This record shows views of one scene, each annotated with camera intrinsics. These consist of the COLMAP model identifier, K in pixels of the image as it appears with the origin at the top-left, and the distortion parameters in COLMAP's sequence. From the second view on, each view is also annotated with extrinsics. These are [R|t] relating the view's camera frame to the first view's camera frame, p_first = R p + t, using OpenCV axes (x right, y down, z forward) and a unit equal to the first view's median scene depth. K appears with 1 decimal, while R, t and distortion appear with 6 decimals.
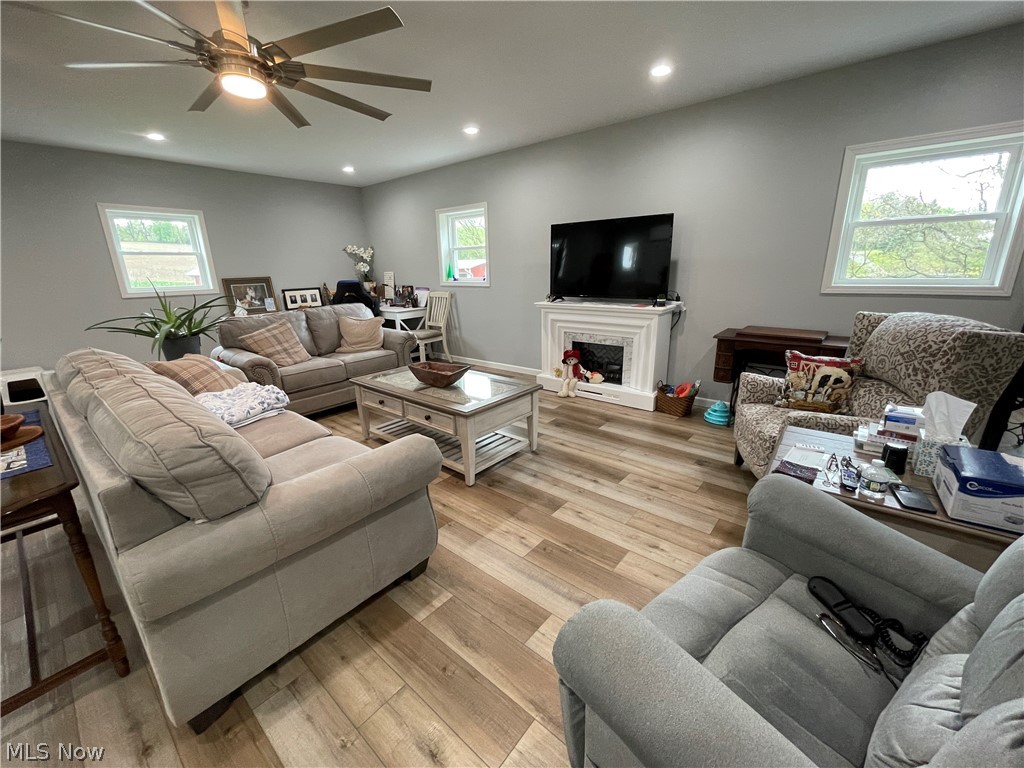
lens RADIAL K [[413.2, 0, 507.2], [0, 413.2, 381.9], [0, 0, 1]] dist [0.001784, 0.000330]
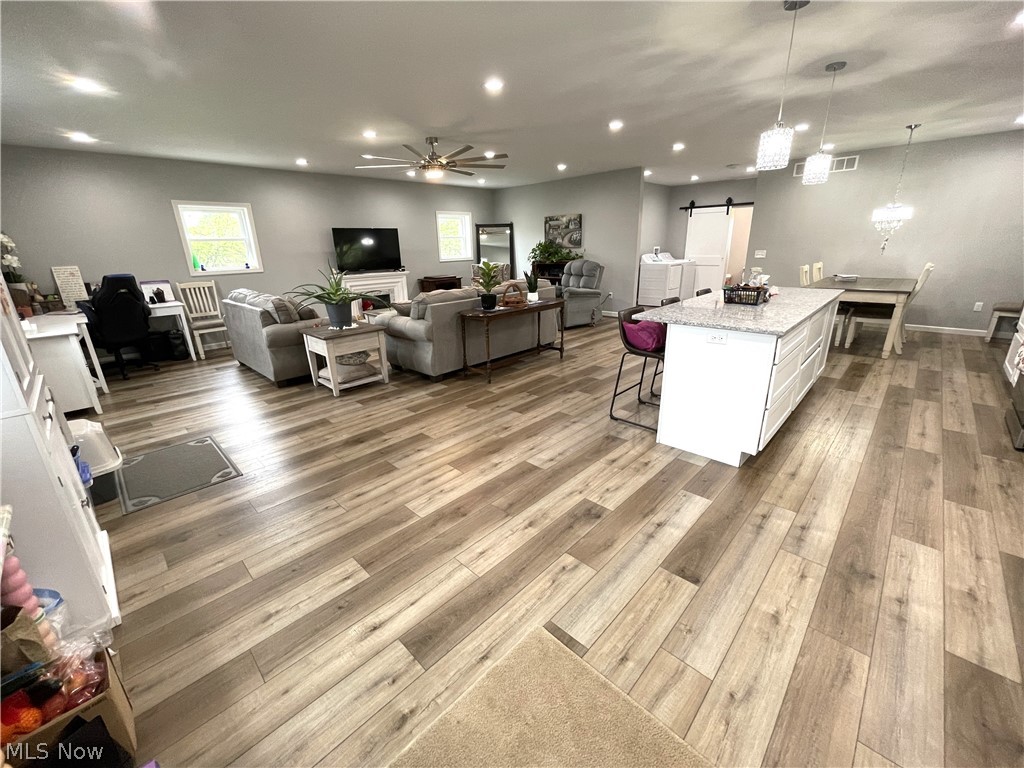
lens RADIAL K [[413.2, 0, 507.2], [0, 413.2, 381.9], [0, 0, 1]] dist [0.001784, 0.000330]
pose [[0.079226, -0.301644, 0.950123, -1.706857], [0.288355, 0.919307, 0.267816, -0.066602], [-0.954240, 0.252755, 0.159813, 0.252363]]
